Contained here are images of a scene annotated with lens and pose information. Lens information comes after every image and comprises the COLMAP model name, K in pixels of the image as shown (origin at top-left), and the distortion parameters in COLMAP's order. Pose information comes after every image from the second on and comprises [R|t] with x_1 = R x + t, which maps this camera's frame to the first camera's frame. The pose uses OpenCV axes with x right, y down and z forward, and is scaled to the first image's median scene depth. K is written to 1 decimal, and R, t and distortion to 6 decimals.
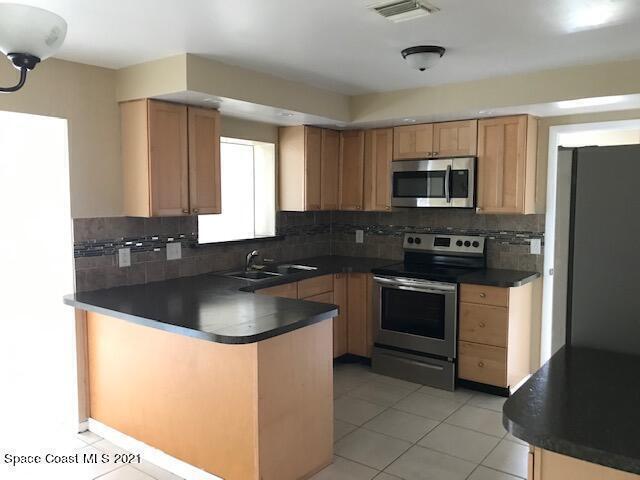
lens RADIAL K [[526.7, 0, 323.4], [0, 526.7, 241.7], [0, 0, 1]] dist [0.008534, 0.008827]
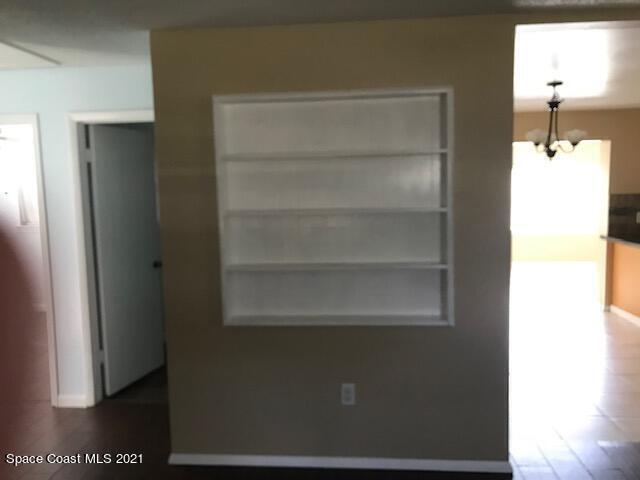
lens RADIAL K [[526.7, 0, 318.6], [0, 526.7, 238.4], [0, 0, 1]] dist [0.008534, 0.008827]
pose [[0.588851, 0.071320, -0.805089, 0.347212], [-0.043958, 0.997451, 0.056208, 0.041917], [0.807046, 0.002292, 0.590485, -0.744137]]
